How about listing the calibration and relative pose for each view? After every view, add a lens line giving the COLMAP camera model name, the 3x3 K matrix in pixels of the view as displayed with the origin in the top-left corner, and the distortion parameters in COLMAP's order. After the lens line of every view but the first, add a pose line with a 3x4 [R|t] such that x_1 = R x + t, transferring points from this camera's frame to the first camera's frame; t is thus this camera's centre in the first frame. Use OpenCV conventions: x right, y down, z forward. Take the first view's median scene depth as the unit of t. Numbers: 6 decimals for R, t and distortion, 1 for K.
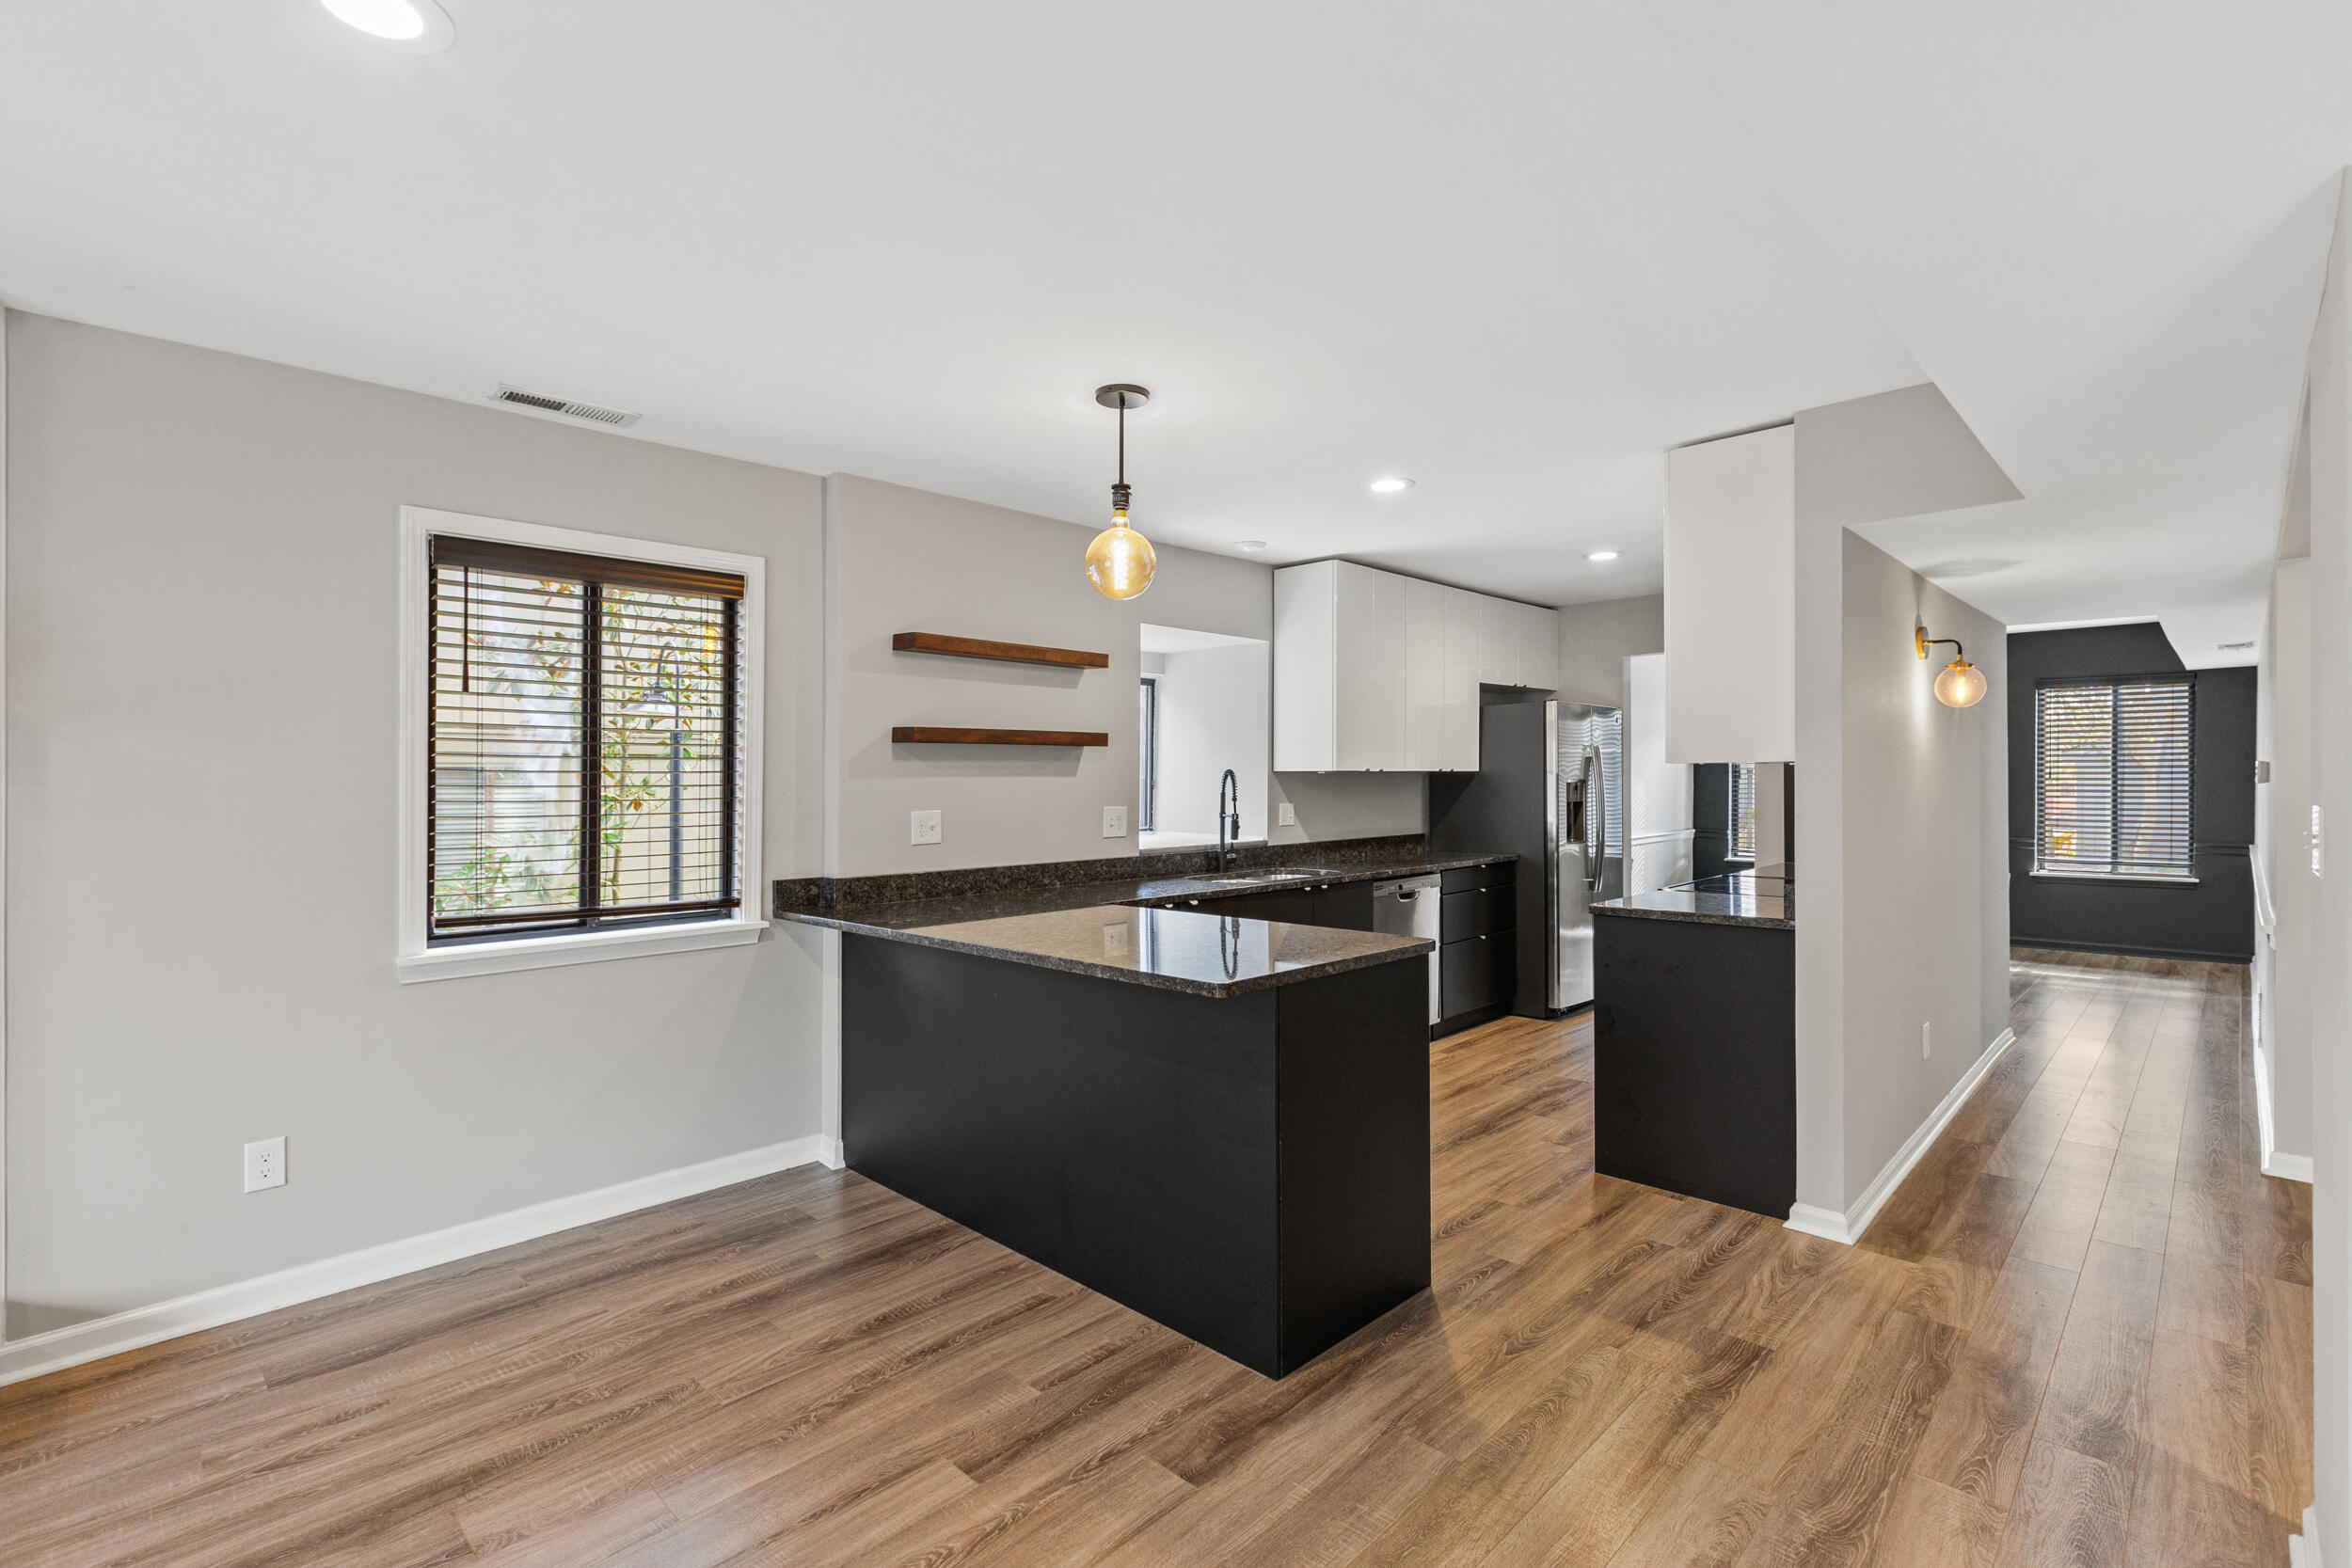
lens RADIAL K [[1067.2, 0, 1176.8], [0, 1067.2, 776.0], [0, 0, 1]] dist [0.000687, -0.000073]
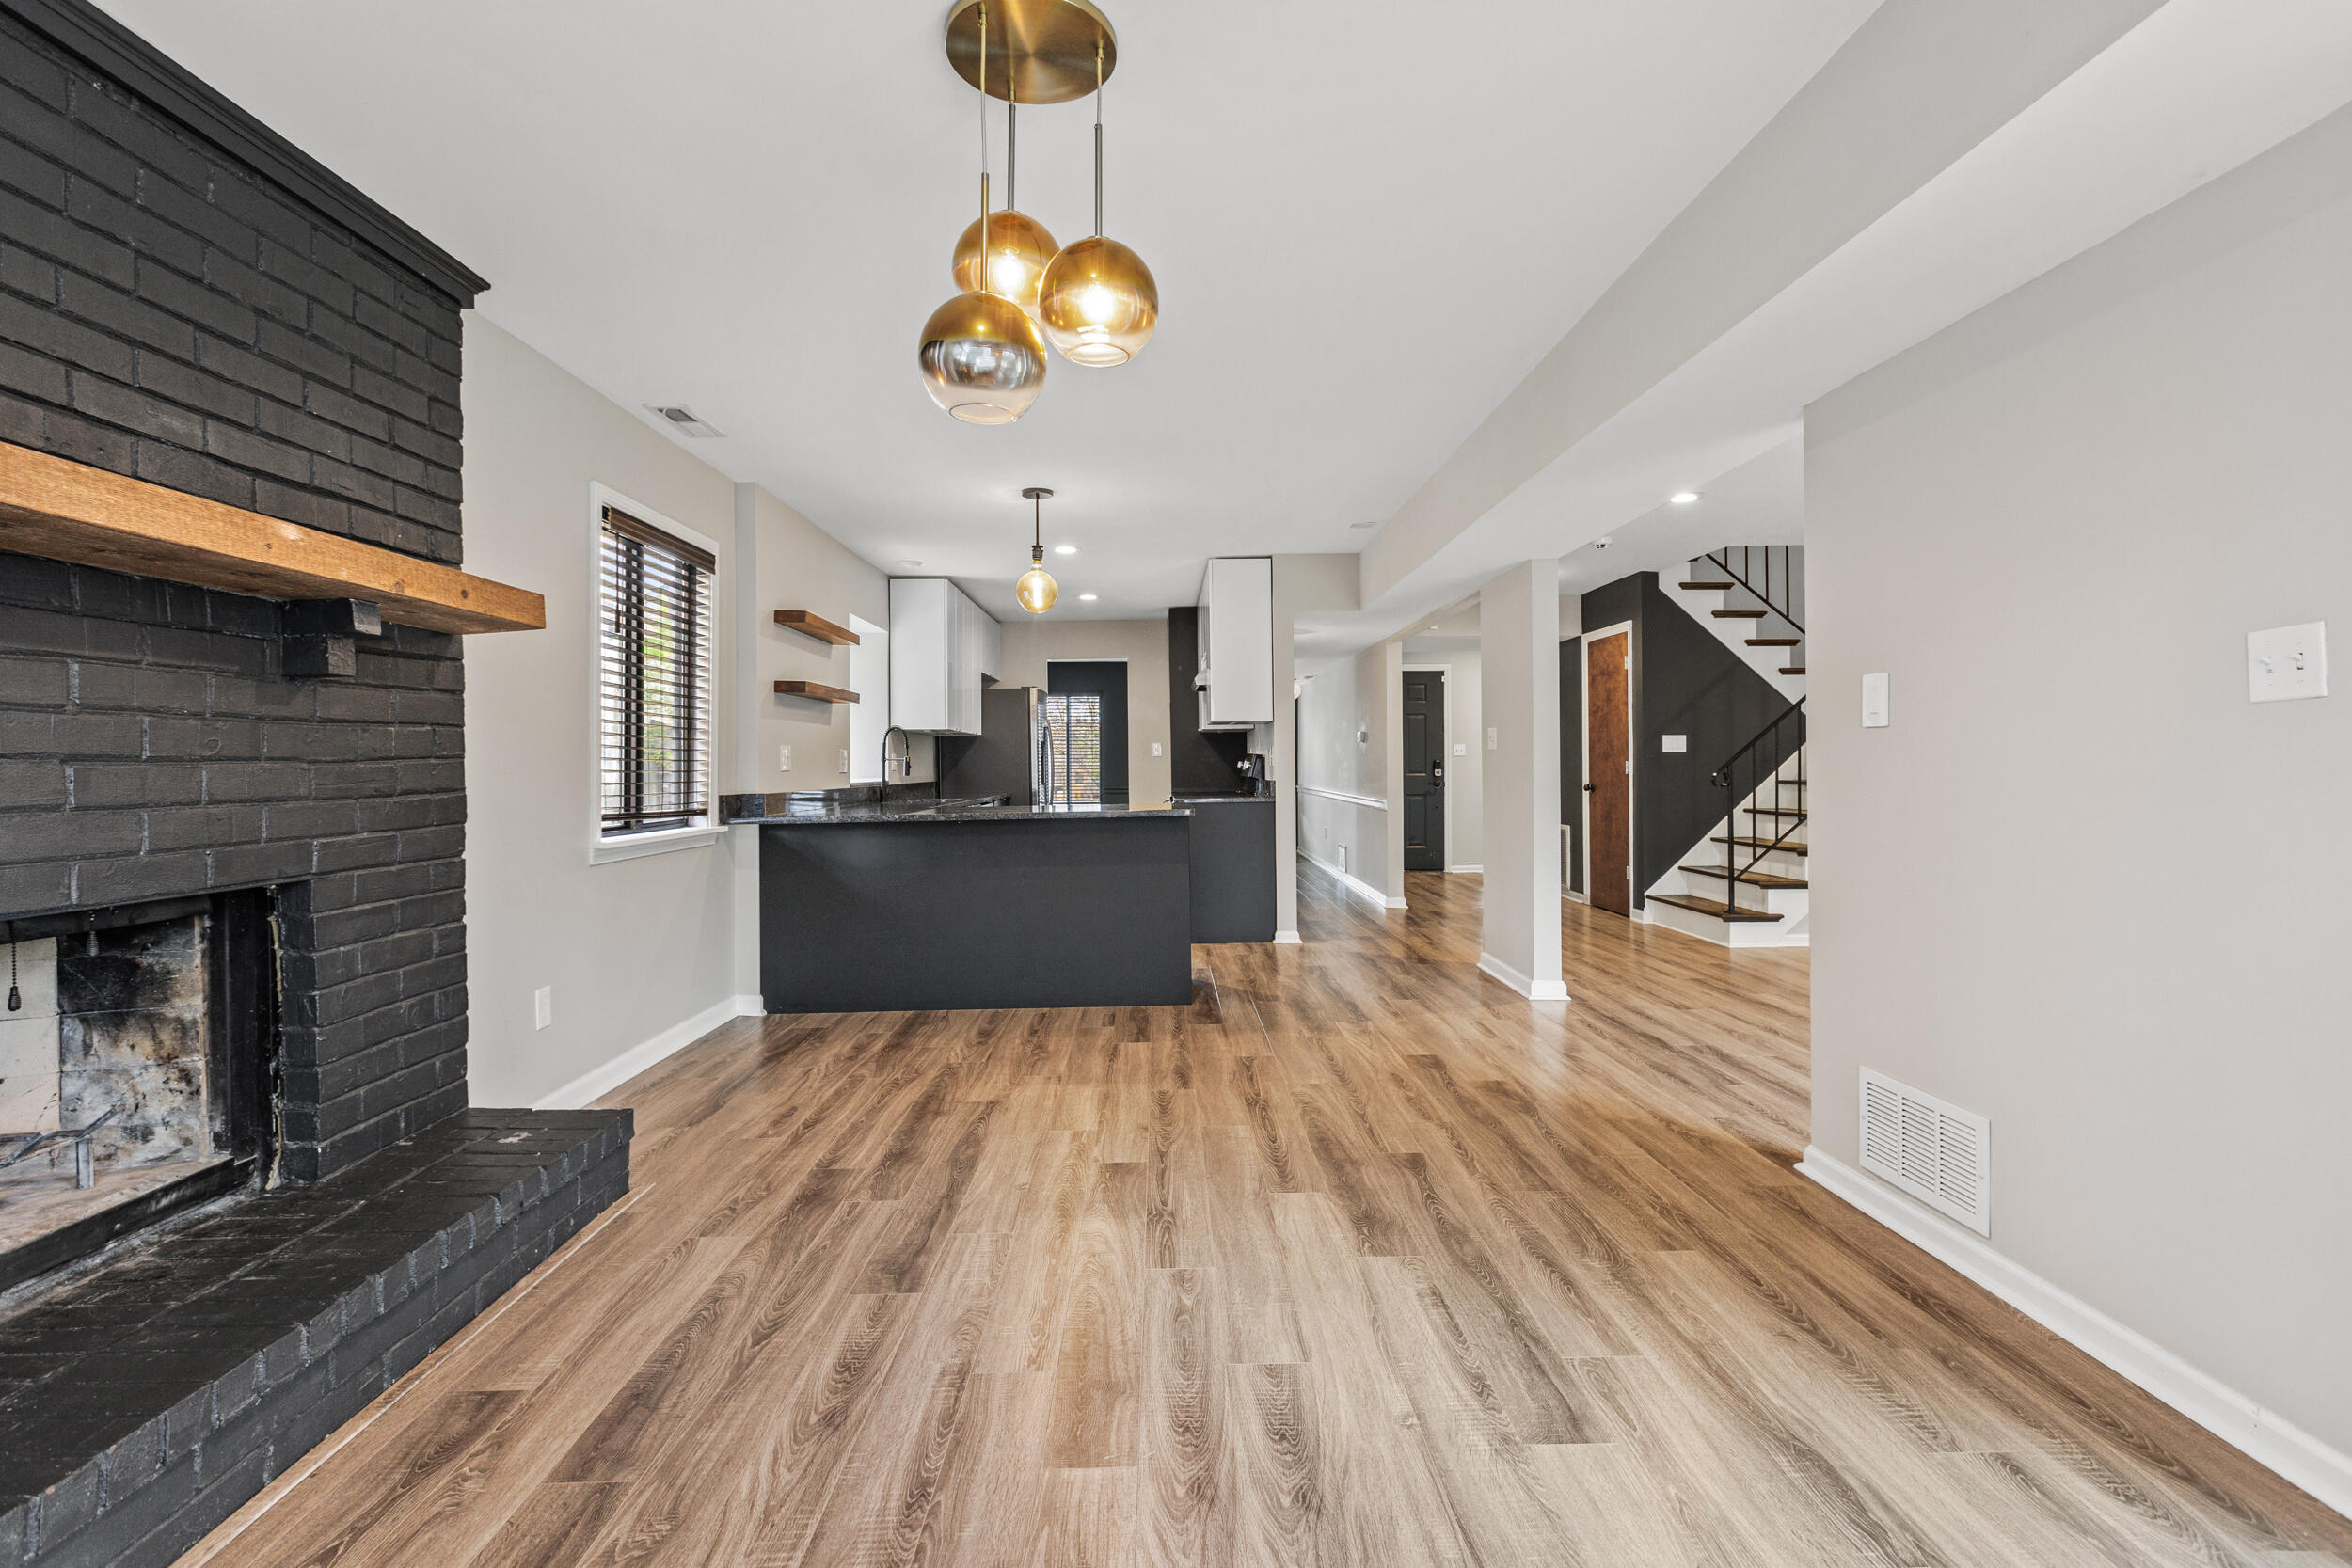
lens RADIAL K [[1072.7, 0, 1181.7], [0, 1072.7, 752.1], [0, 0, 1]] dist [0.001795, 0.000478]
pose [[0.699375, 0.006469, 0.714726, -0.884203], [0.005289, 0.999885, -0.014225, 0.066775], [-0.714735, 0.013729, 0.699260, -0.281179]]
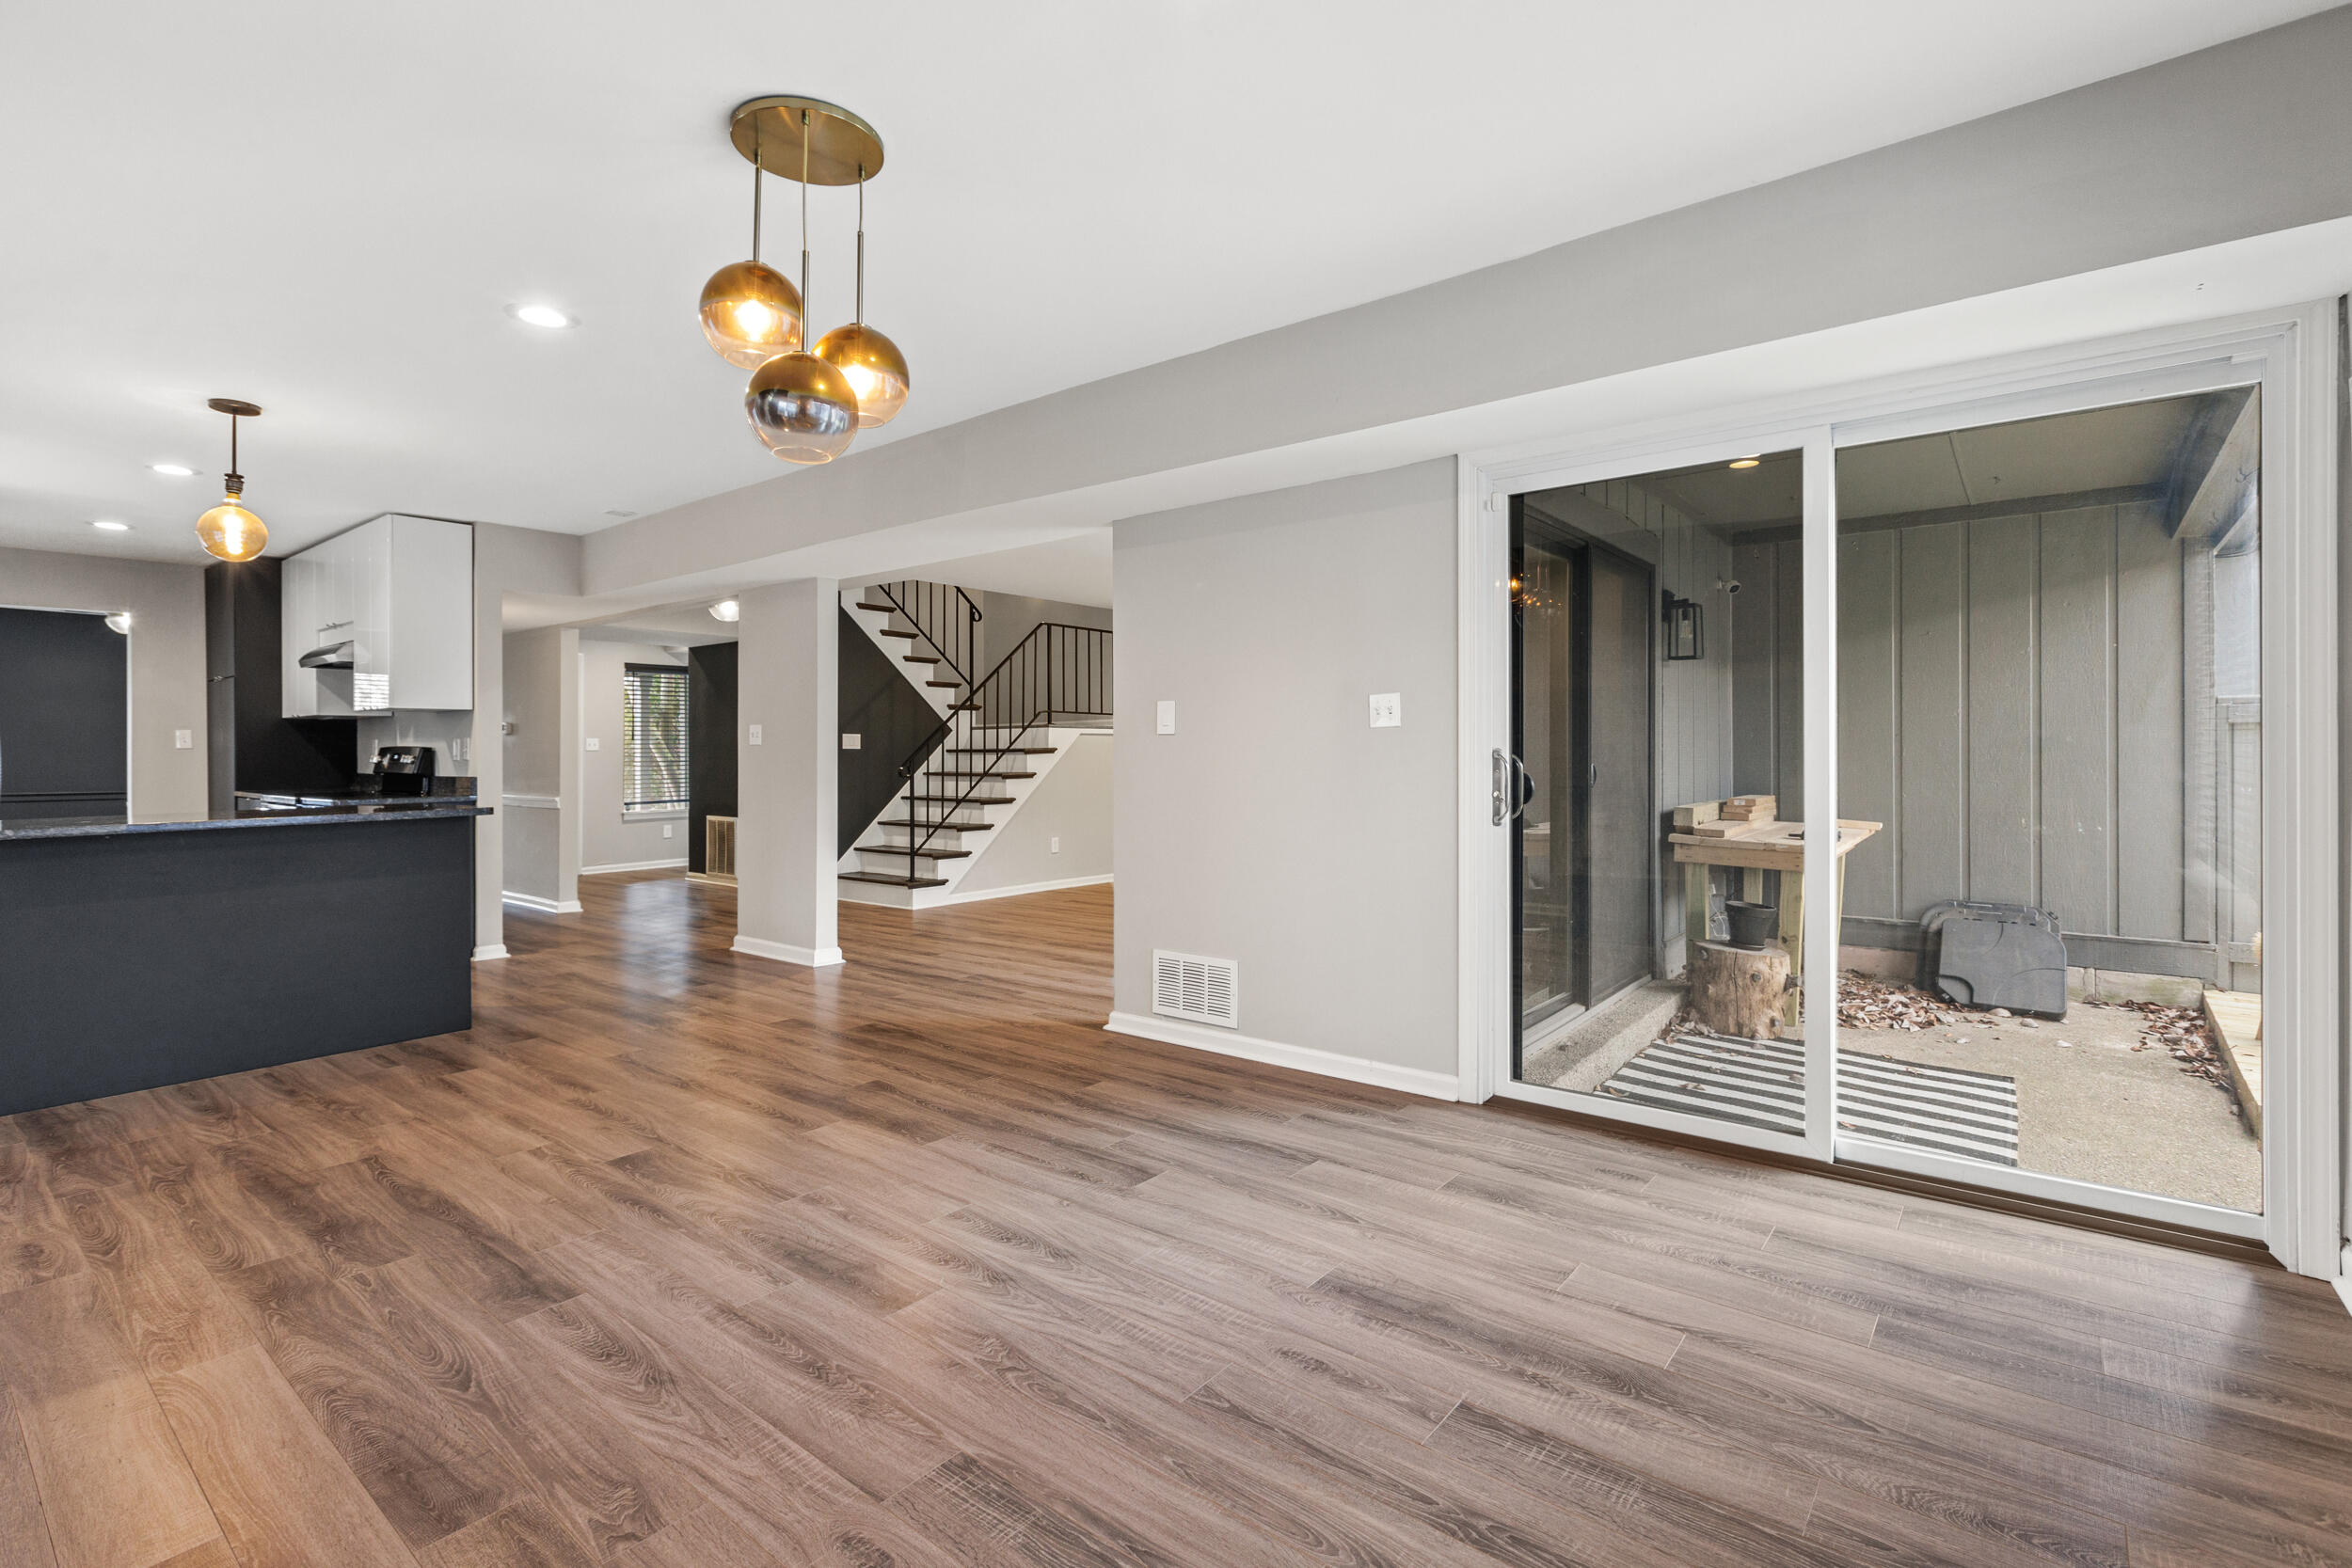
lens RADIAL K [[1078.5, 0, 1177.6], [0, 1078.5, 748.3], [0, 0, 1]] dist [0.010682, -0.000168]
pose [[-0.095597, 0.010387, 0.995366, -1.183192], [0.006548, 0.999930, -0.009806, 0.067959], [-0.995399, 0.005580, -0.095658, -0.022968]]
